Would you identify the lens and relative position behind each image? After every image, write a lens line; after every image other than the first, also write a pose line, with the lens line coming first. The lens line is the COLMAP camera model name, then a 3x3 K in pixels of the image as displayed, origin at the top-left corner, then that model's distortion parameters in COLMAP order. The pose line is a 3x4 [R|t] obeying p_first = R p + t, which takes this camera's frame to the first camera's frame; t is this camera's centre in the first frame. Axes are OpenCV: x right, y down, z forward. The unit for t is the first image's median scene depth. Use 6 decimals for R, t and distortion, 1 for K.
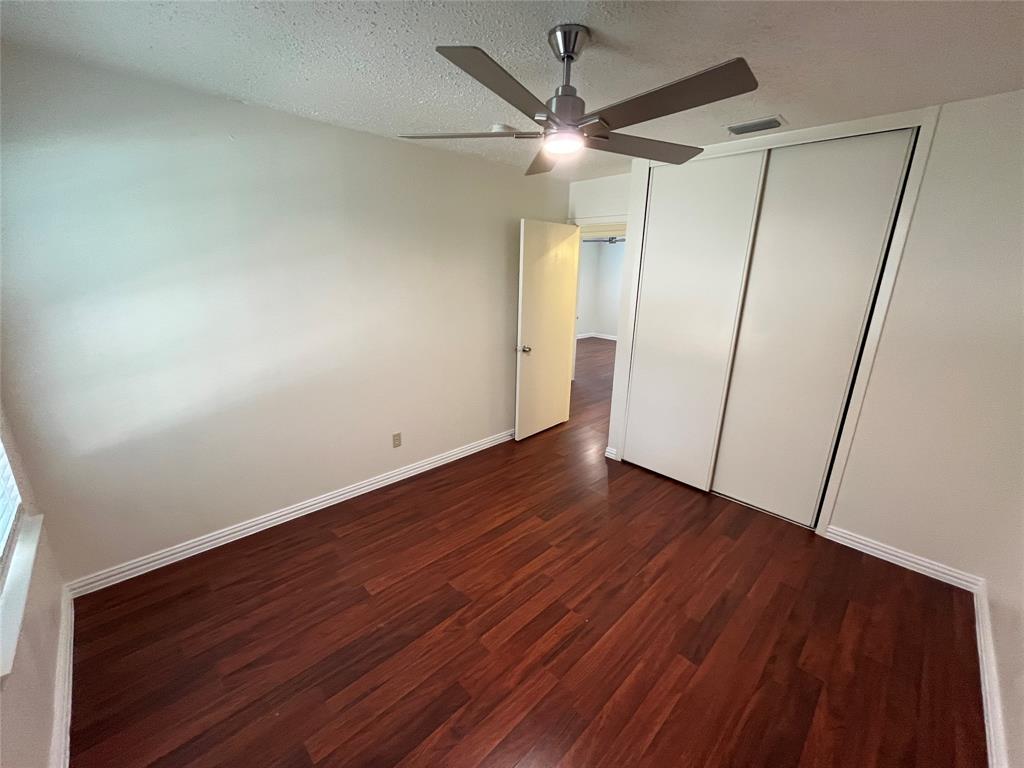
lens RADIAL K [[413.9, 0, 507.9], [0, 413.9, 385.1], [0, 0, 1]] dist [-0.002181, -0.000362]
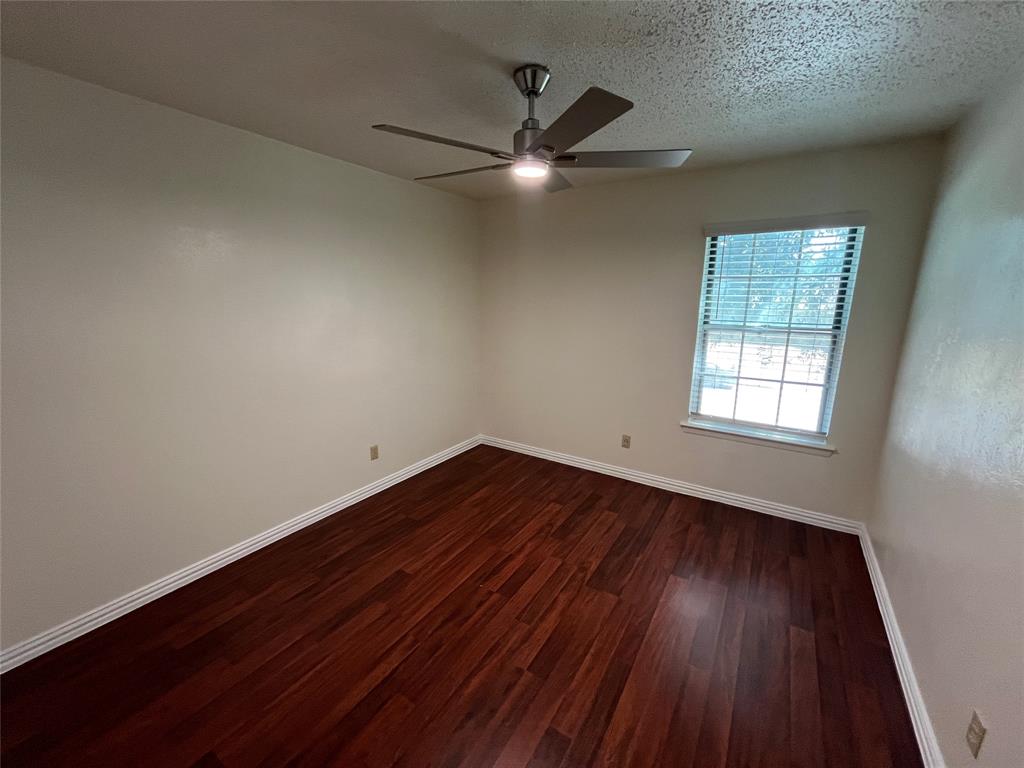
lens RADIAL K [[413.9, 0, 514.3], [0, 413.9, 381.7], [0, 0, 1]] dist [-0.002181, -0.000362]
pose [[-0.970614, 0.024403, -0.239402, 0.346816], [-0.092616, 0.880333, 0.465227, -0.445884], [0.222106, 0.473728, -0.852203, 1.656162]]
